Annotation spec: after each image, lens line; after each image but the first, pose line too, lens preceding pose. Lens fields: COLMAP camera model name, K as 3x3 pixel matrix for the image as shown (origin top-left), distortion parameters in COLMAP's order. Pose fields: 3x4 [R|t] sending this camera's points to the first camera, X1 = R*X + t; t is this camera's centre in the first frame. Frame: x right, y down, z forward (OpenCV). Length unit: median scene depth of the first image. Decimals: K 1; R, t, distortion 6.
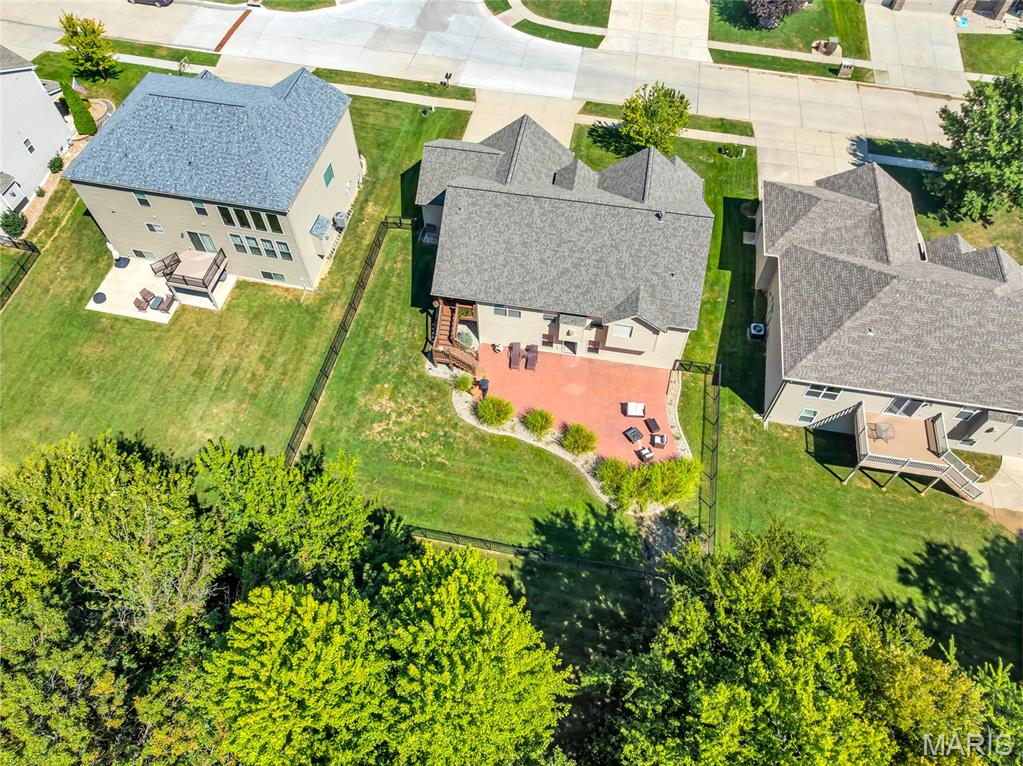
lens RADIAL K [[718.3, 0, 513.7], [0, 718.3, 376.4], [0, 0, 1]] dist [-0.031238, 0.004480]
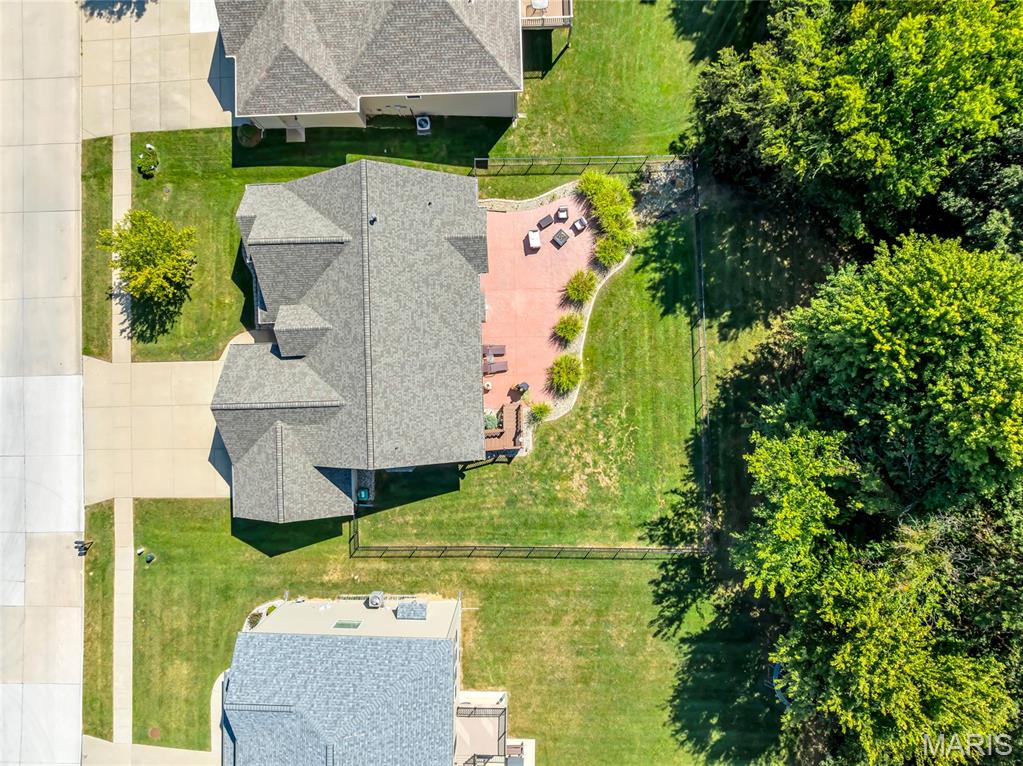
lens RADIAL K [[718.3, 0, 513.7], [0, 718.3, 376.4], [0, 0, 1]] dist [-0.031238, 0.004480]
pose [[-0.200884, -0.979437, 0.018659, -0.032410], [0.824540, -0.158769, 0.543070, -0.534168], [-0.528941, 0.124479, 0.839480, 0.174040]]
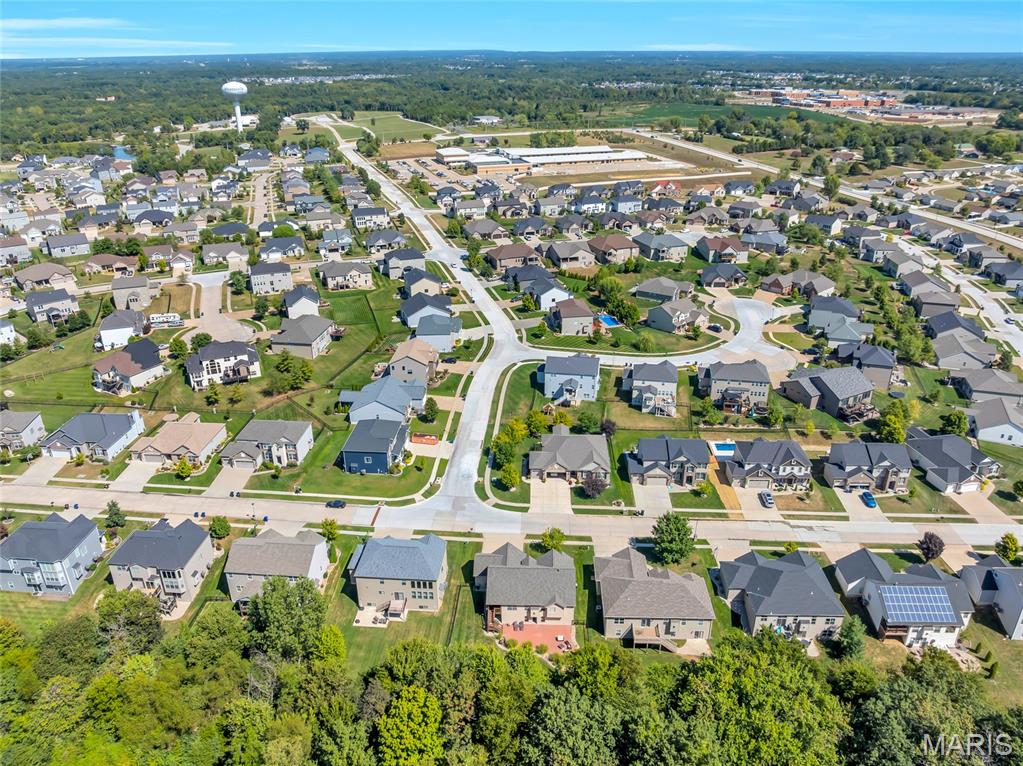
lens RADIAL K [[718.3, 0, 513.7], [0, 718.3, 376.4], [0, 0, 1]] dist [-0.031238, 0.004480]
pose [[0.990168, -0.058797, 0.126923, -0.301132], [0.117185, 0.844149, -0.523144, 0.605093], [-0.076383, 0.532874, 0.842740, -1.855268]]
